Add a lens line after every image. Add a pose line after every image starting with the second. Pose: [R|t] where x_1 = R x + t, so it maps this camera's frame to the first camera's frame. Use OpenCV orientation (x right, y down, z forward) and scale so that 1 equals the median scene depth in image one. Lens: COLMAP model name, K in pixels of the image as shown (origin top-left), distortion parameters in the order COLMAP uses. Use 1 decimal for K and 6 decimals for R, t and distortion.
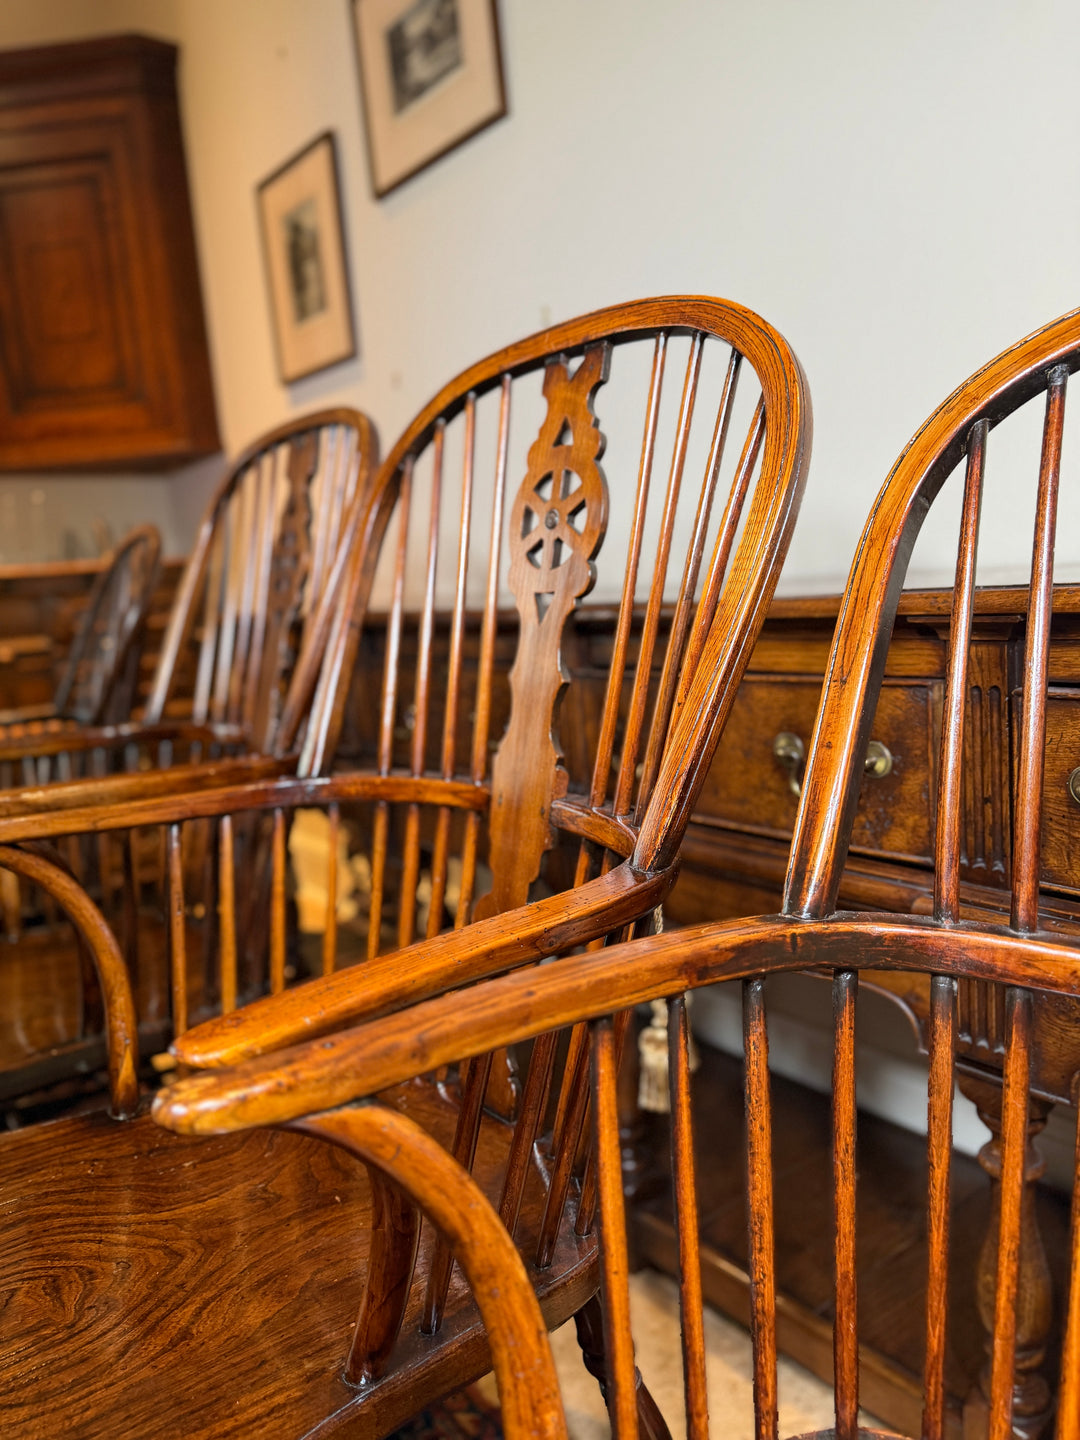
lens RADIAL K [[1022.2, 0, 538.3], [0, 1022.2, 723.9], [0, 0, 1]] dist [-0.003846, -0.002905]
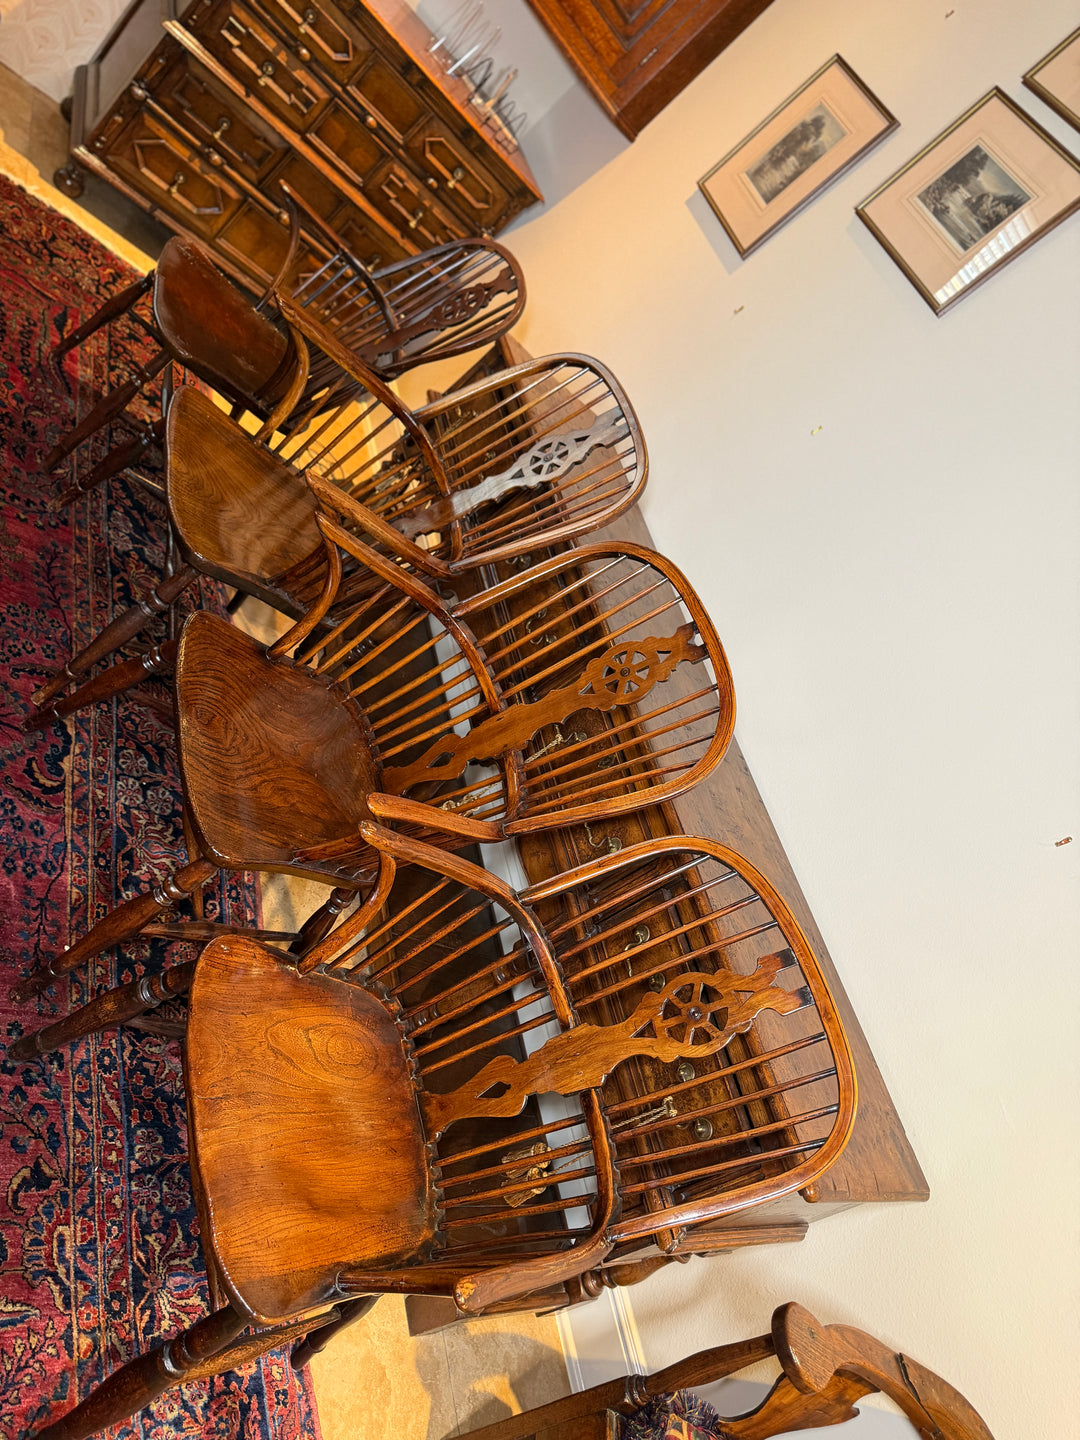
lens RADIAL K [[1018.1, 0, 541.9], [0, 1018.1, 717.2], [0, 0, 1]] dist [-0.007225, -0.000136]
pose [[0.572245, 0.781641, 0.248140, -0.498495], [-0.816477, 0.514678, 0.261672, -0.530332], [0.076821, -0.352341, 0.932714, -0.896470]]
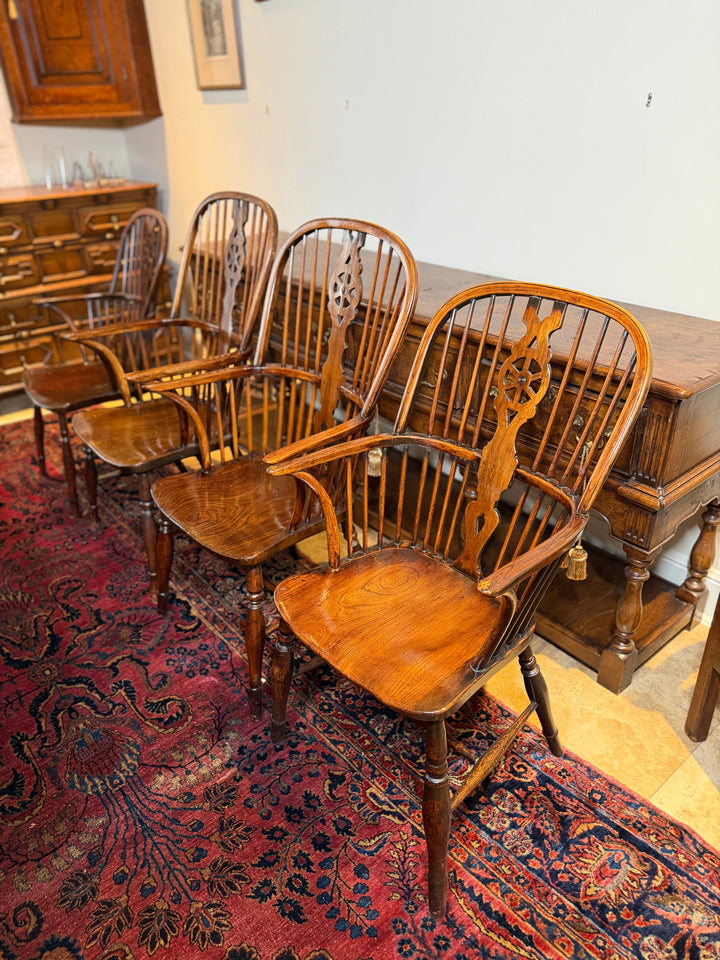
lens RADIAL K [[673.6, 0, 356.1], [0, 673.6, 476.3], [0, 0, 1]] dist [0.009081, -0.018862]
pose [[0.998622, 0.031461, 0.041992, -0.017258], [-0.044220, 0.935419, 0.350765, -0.374672], [-0.028245, -0.352139, 0.935522, -1.025439]]
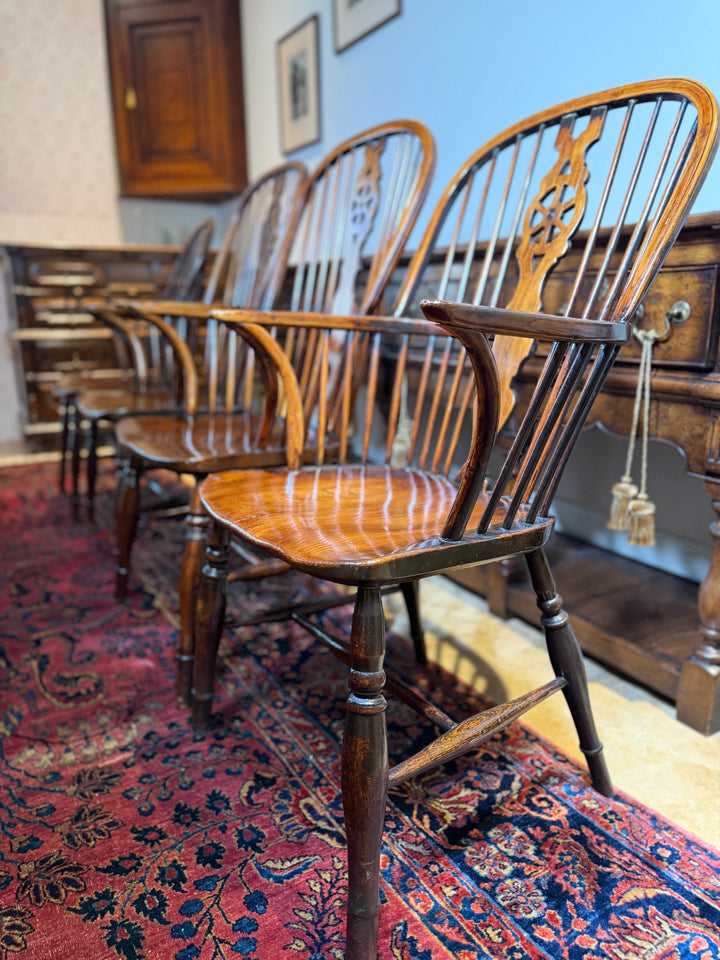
lens RADIAL K [[678.7, 0, 361.3], [0, 678.7, 478.2], [0, 0, 1]] dist [-0.007225, -0.000136]
pose [[0.987918, 0.105975, -0.113079, 0.275688], [-0.093226, 0.989254, 0.112629, 0.290679], [0.123800, -0.100726, 0.987182, -0.767382]]
